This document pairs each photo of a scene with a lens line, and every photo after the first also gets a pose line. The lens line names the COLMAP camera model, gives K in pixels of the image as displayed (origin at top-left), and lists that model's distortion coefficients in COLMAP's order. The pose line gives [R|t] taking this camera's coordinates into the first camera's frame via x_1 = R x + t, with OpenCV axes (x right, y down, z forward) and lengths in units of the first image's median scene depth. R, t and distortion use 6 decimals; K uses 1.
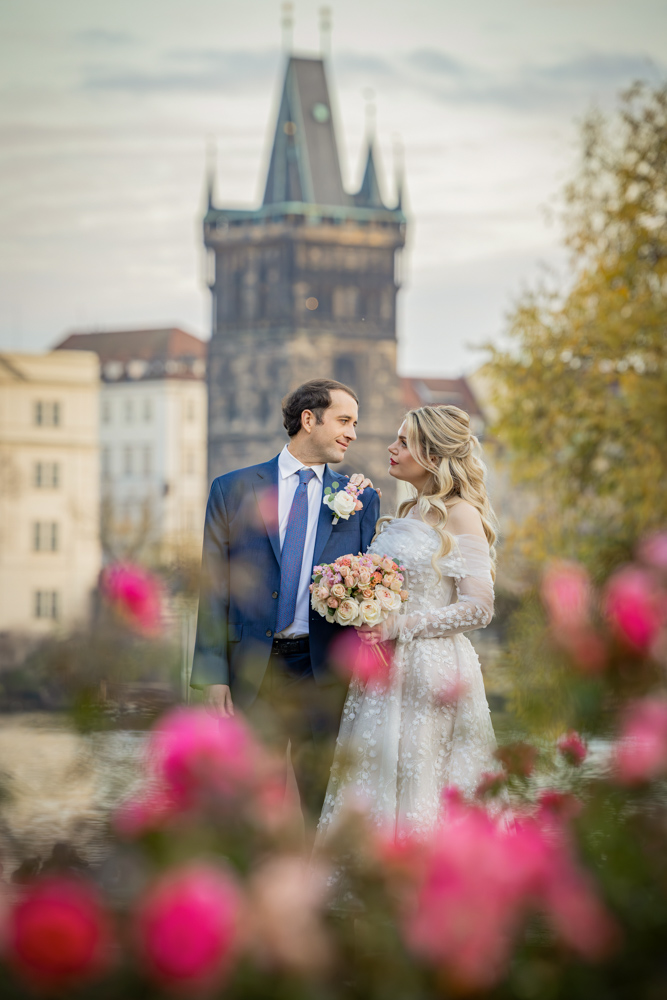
lens RADIAL K [[7342.9, 0, 333.5], [0, 7342.9, 500.0], [0, 0, 1]] dist [2.033117, -4.700708]
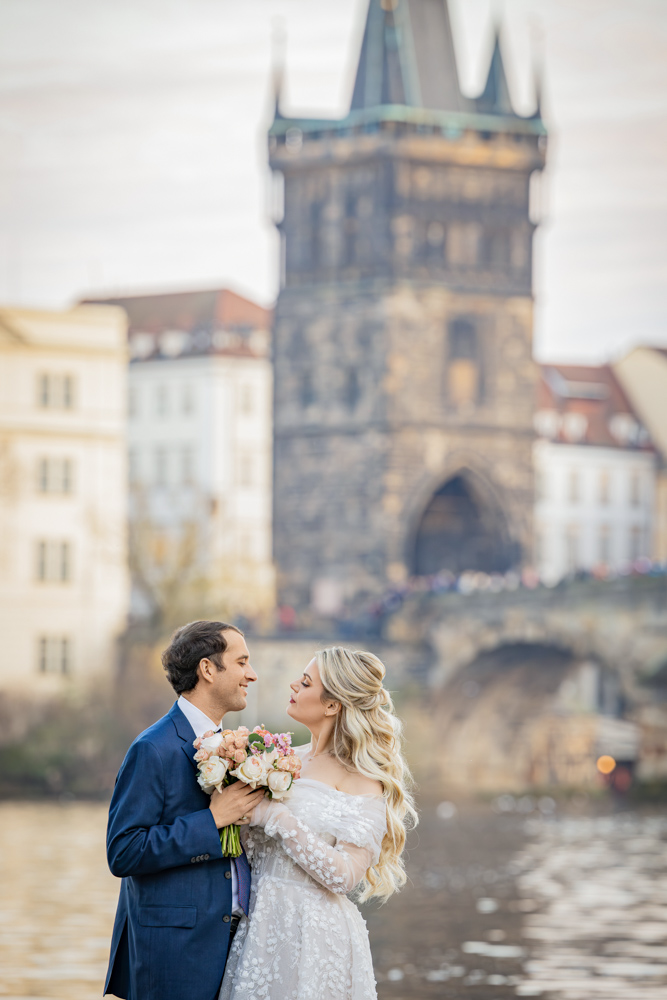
lens RADIAL K [[7342.9, 0, 333.5], [0, 7342.9, 500.0], [0, 0, 1]] dist [2.033117, -4.700708]
pose [[0.999872, 0.001624, 0.015889, -0.022763], [-0.001042, 0.999331, -0.036565, 0.025028], [-0.015937, 0.036544, 0.999205, 0.272838]]
